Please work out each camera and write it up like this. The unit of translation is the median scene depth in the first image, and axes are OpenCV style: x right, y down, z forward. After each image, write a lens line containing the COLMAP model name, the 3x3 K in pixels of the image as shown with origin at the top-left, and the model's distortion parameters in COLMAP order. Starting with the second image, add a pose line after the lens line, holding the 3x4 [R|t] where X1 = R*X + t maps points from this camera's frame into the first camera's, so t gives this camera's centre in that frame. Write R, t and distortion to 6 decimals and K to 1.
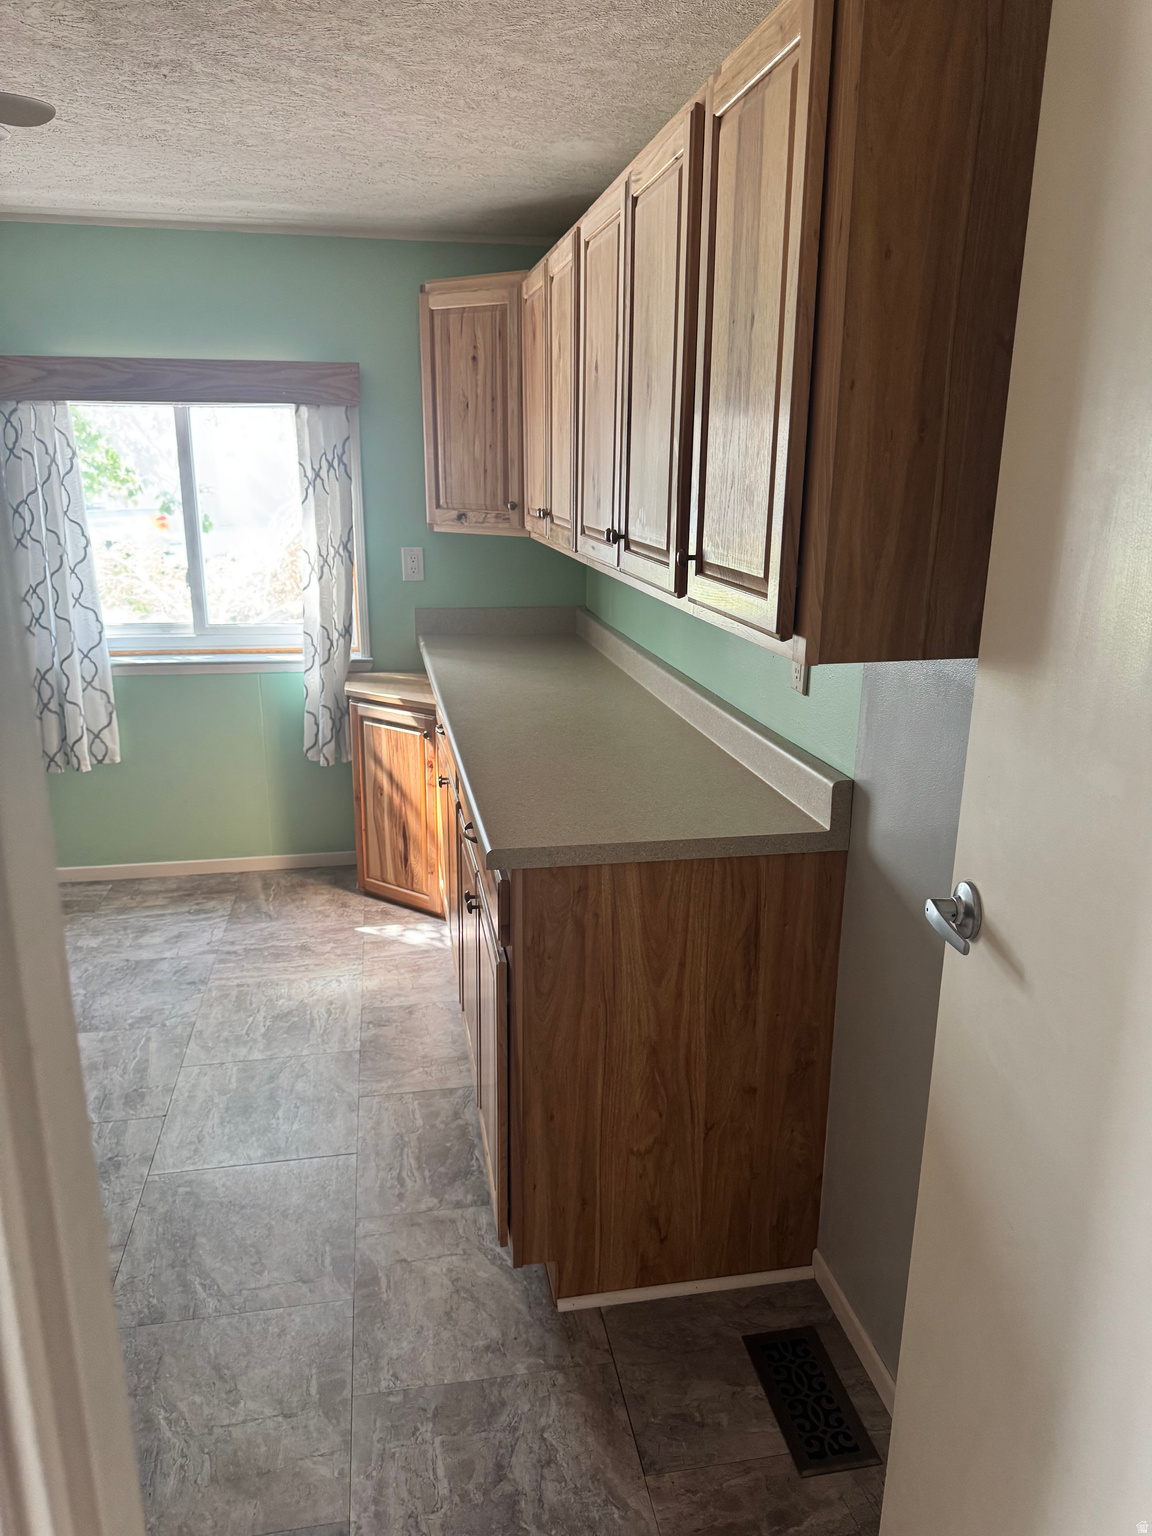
lens RADIAL K [[1102.3, 0, 576.0], [0, 1102.3, 768.0], [0, 0, 1]] dist [0.013954, -0.012028]
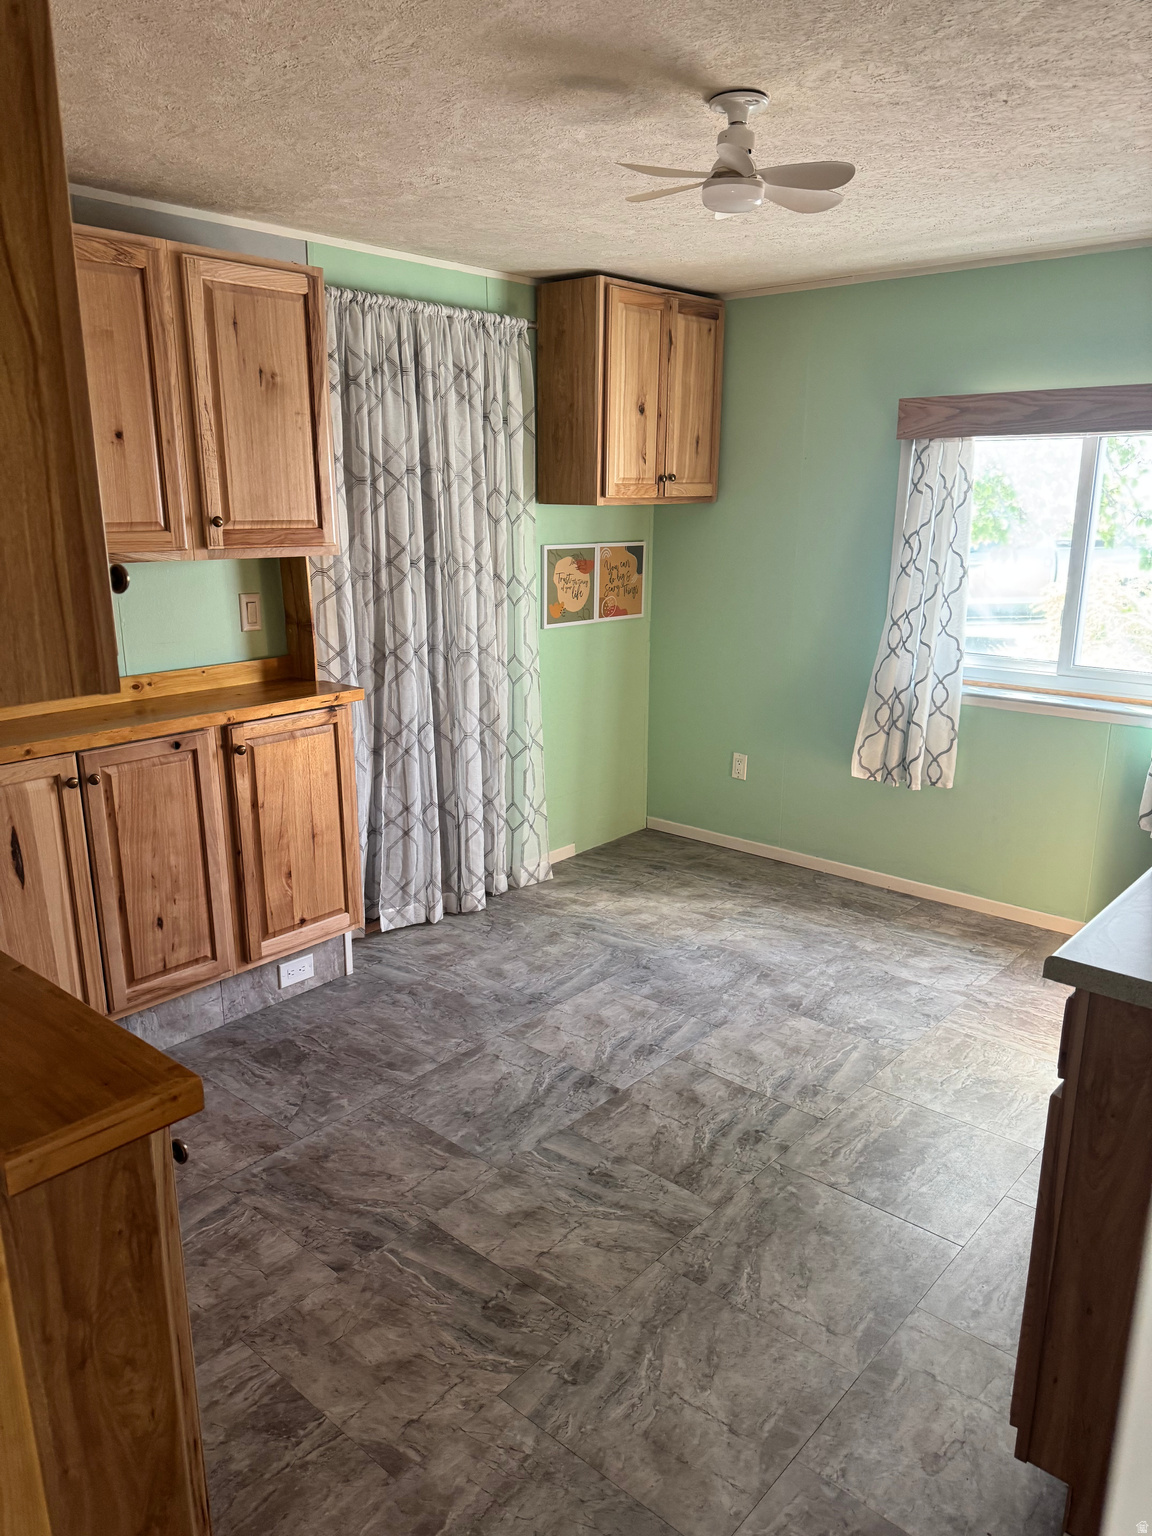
lens RADIAL K [[1083.9, 0, 566.7], [0, 1083.9, 779.3], [0, 0, 1]] dist [0.042570, -0.047494]
pose [[0.616876, 0.197644, -0.761841, 0.164777], [-0.211702, 0.973951, 0.081253, -0.024804], [0.758054, 0.111161, 0.642648, 0.100567]]
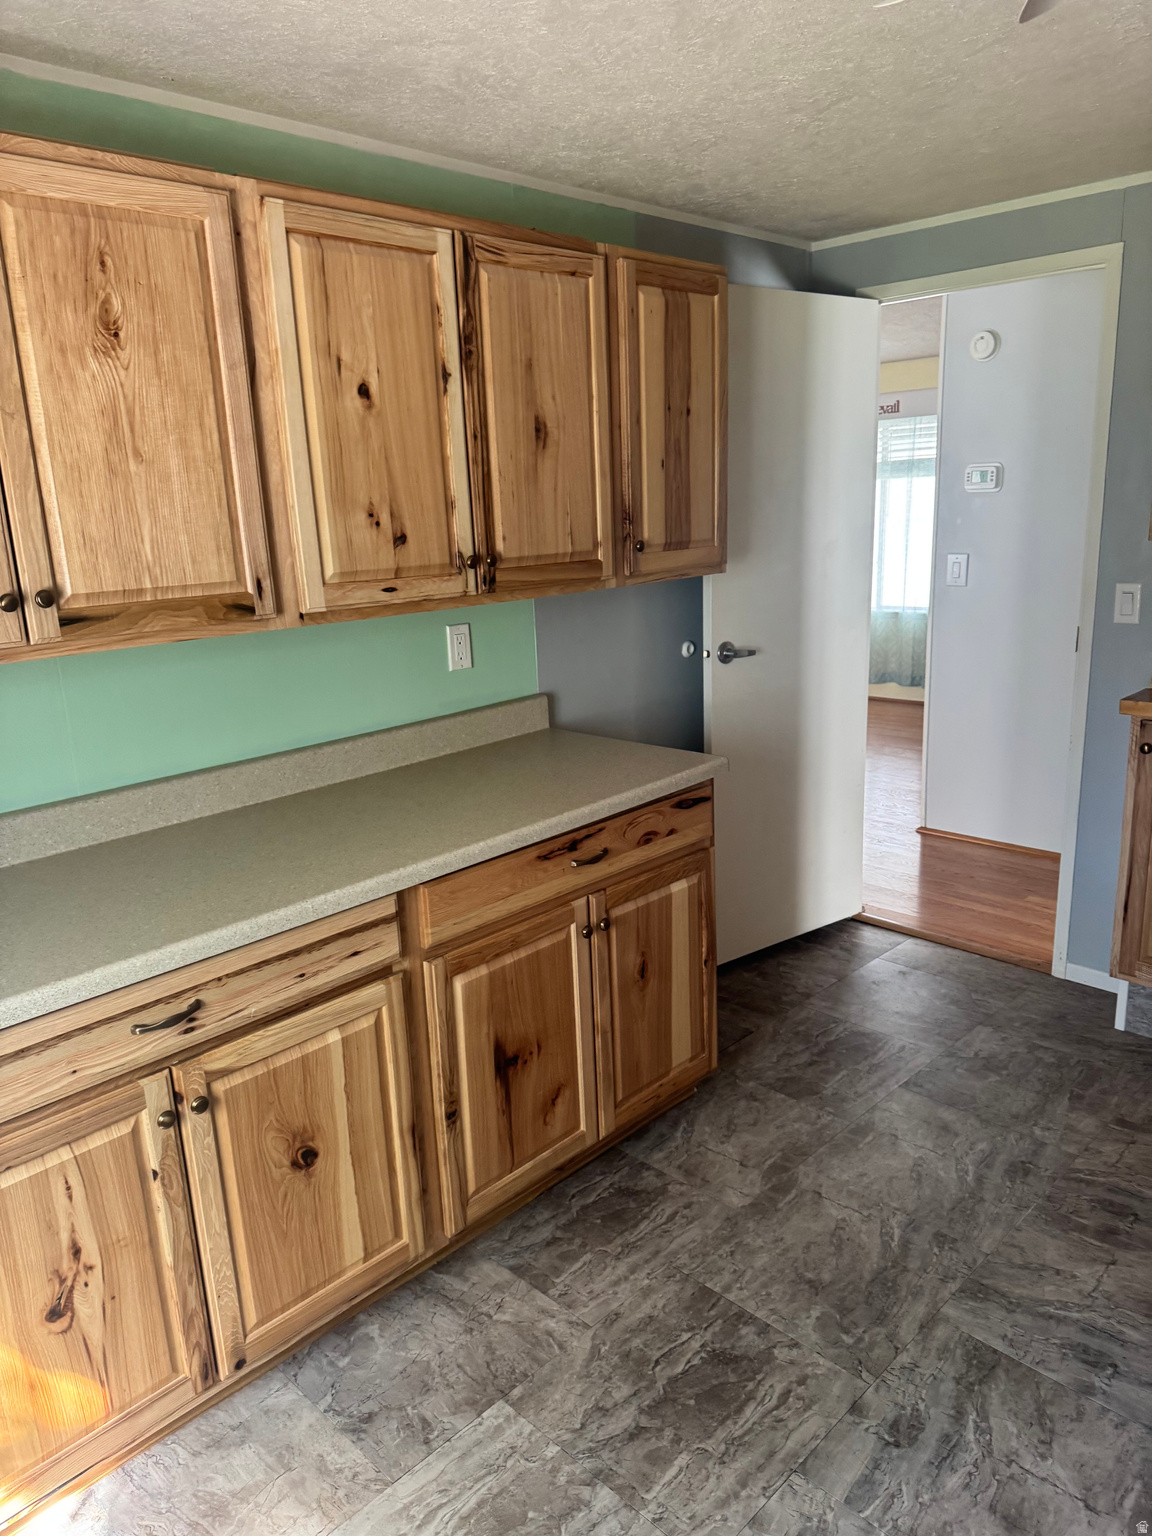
lens RADIAL K [[1083.9, 0, 566.7], [0, 1083.9, 779.3], [0, 0, 1]] dist [0.042570, -0.047494]
pose [[-0.565328, -0.187811, 0.803201, -0.614255], [0.268351, 0.878890, 0.394386, -0.286658], [-0.779995, 0.438497, -0.446462, 1.006350]]
